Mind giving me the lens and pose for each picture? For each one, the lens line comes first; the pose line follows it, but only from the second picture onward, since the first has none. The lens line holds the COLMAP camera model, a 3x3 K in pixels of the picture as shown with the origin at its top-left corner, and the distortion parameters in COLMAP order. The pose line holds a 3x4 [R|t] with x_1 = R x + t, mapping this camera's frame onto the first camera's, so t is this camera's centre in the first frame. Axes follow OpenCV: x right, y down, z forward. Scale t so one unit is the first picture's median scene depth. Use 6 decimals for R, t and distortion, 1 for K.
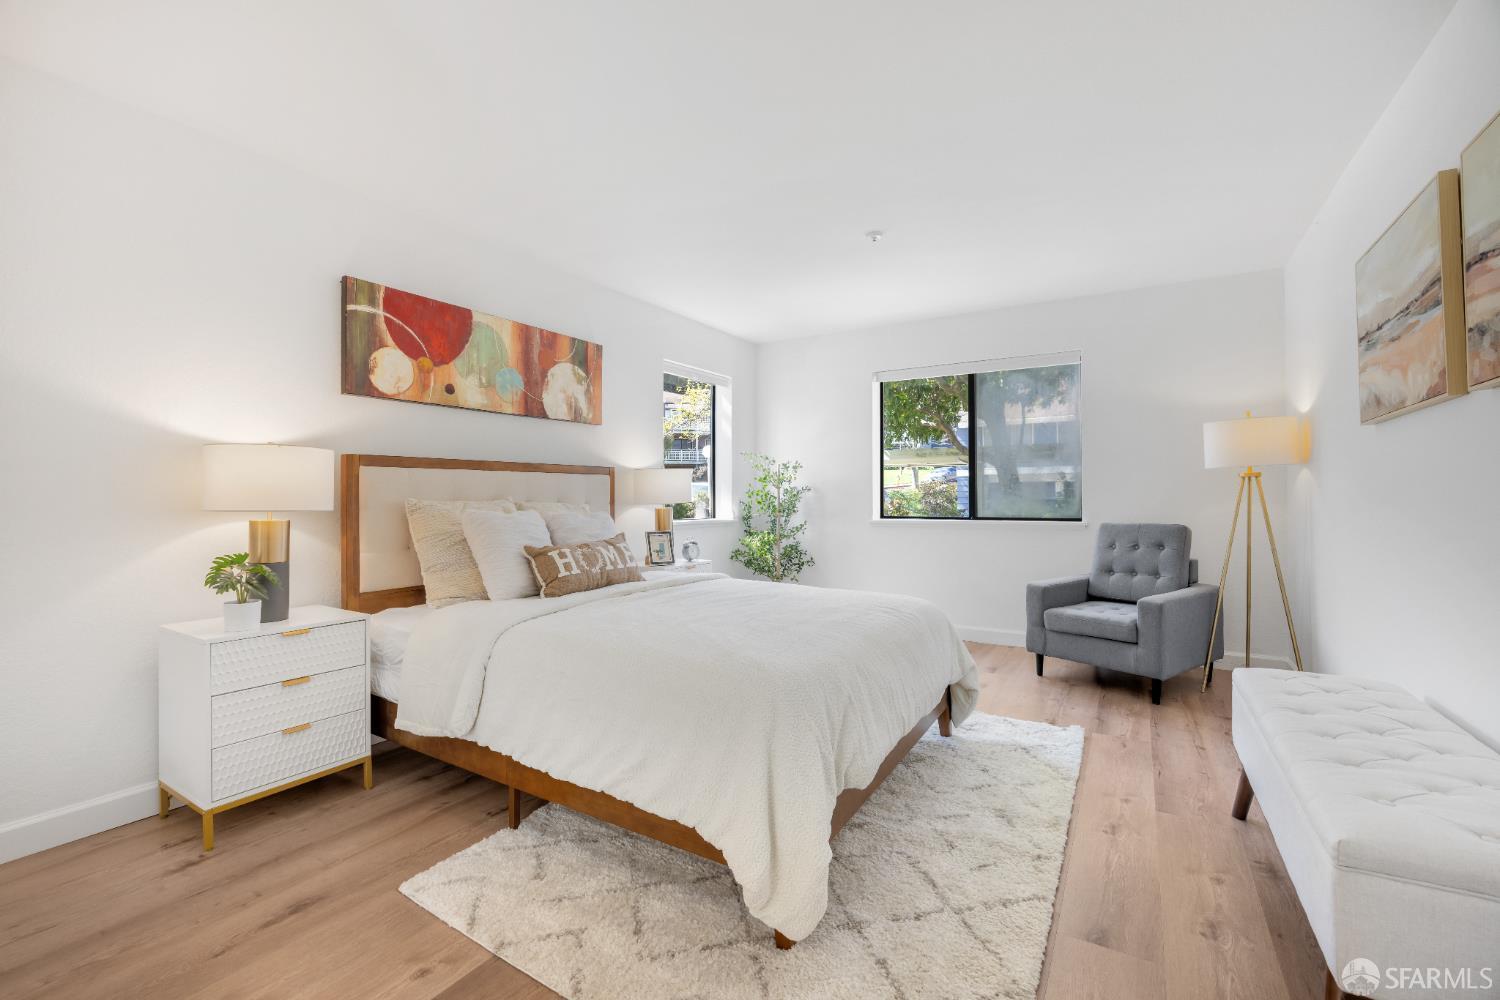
lens RADIAL K [[636.7, 0, 751.8], [0, 636.7, 495.5], [0, 0, 1]] dist [0.003222, 0.000159]
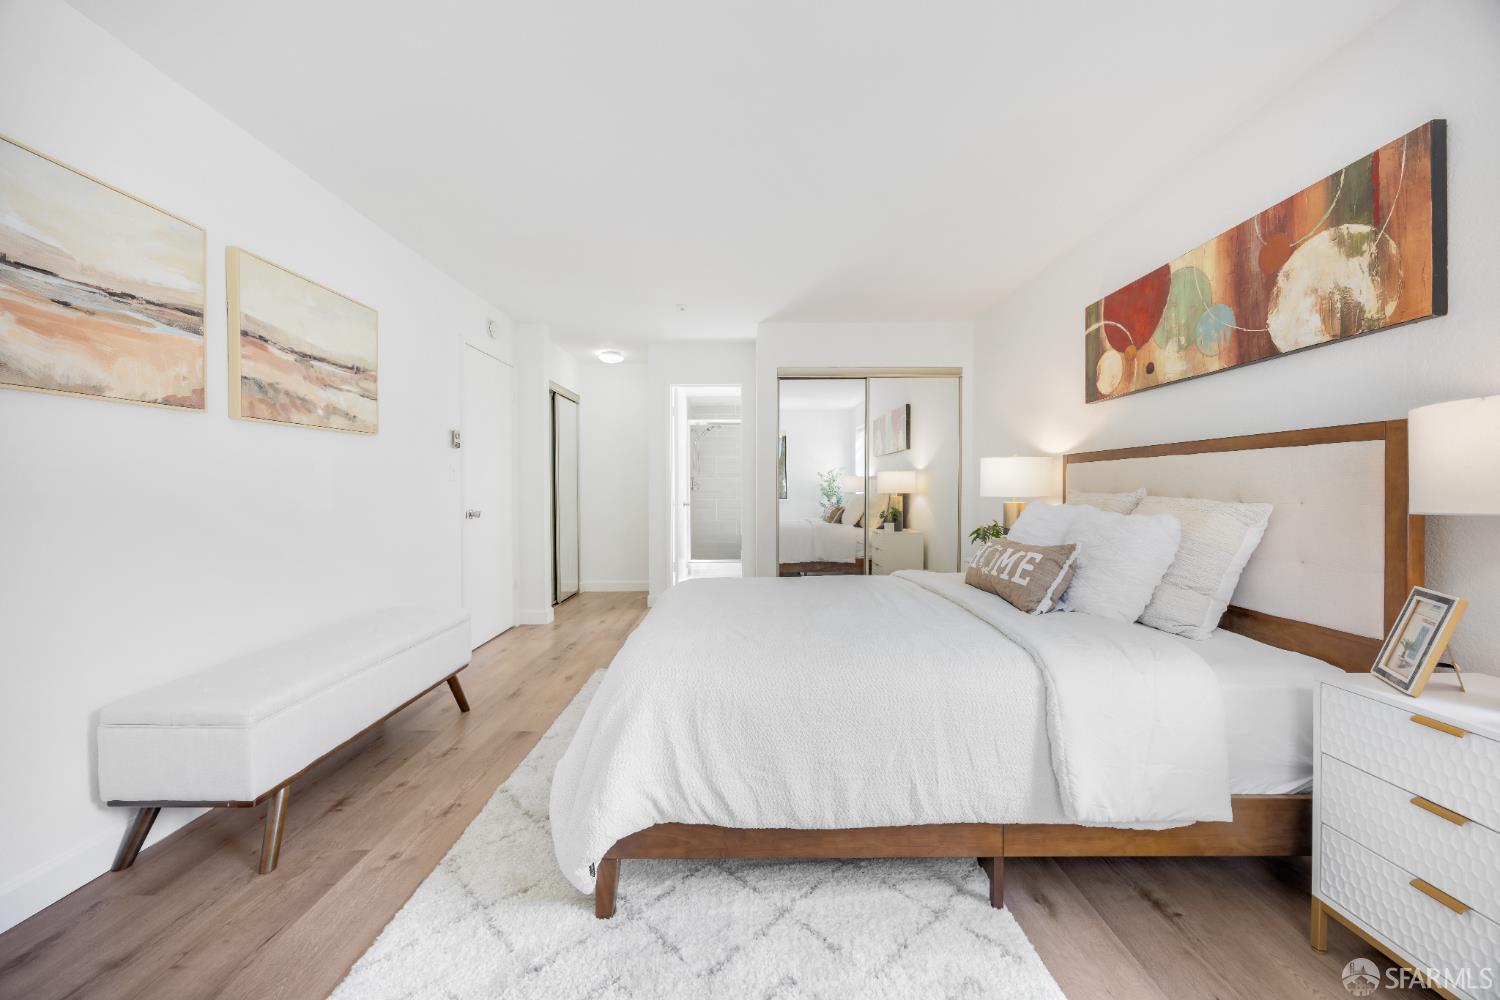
lens RADIAL K [[567.1, 0, 755.1], [0, 567.1, 496.8], [0, 0, 1]] dist [-0.007143, 0.000244]
pose [[-0.848250, 0.013694, -0.529419, 0.401630], [0.004872, 0.999825, 0.018055, -0.003027], [0.529574, 0.012736, -0.848168, 1.316989]]
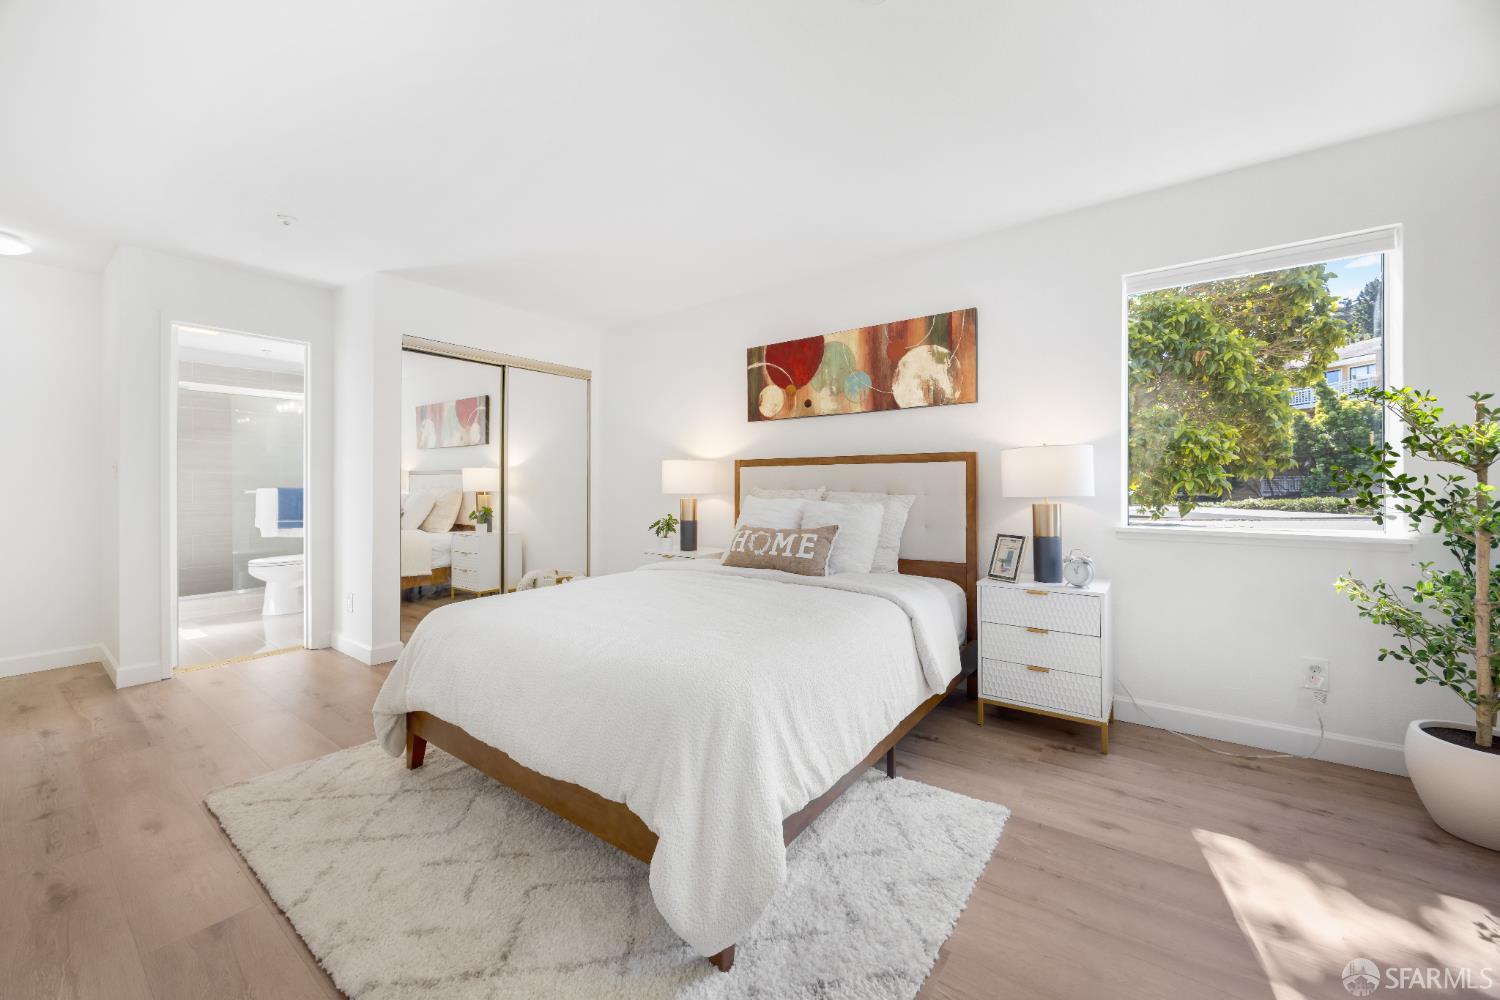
lens RADIAL K [[567.1, 0, 760.2], [0, 567.1, 487.6], [0, 0, 1]] dist [-0.007143, 0.000244]
pose [[-0.074175, 0.006457, -0.997224, 0.655937], [0.000923, 0.999979, 0.006407, -0.002798], [0.997245, -0.000446, -0.074179, 0.941979]]
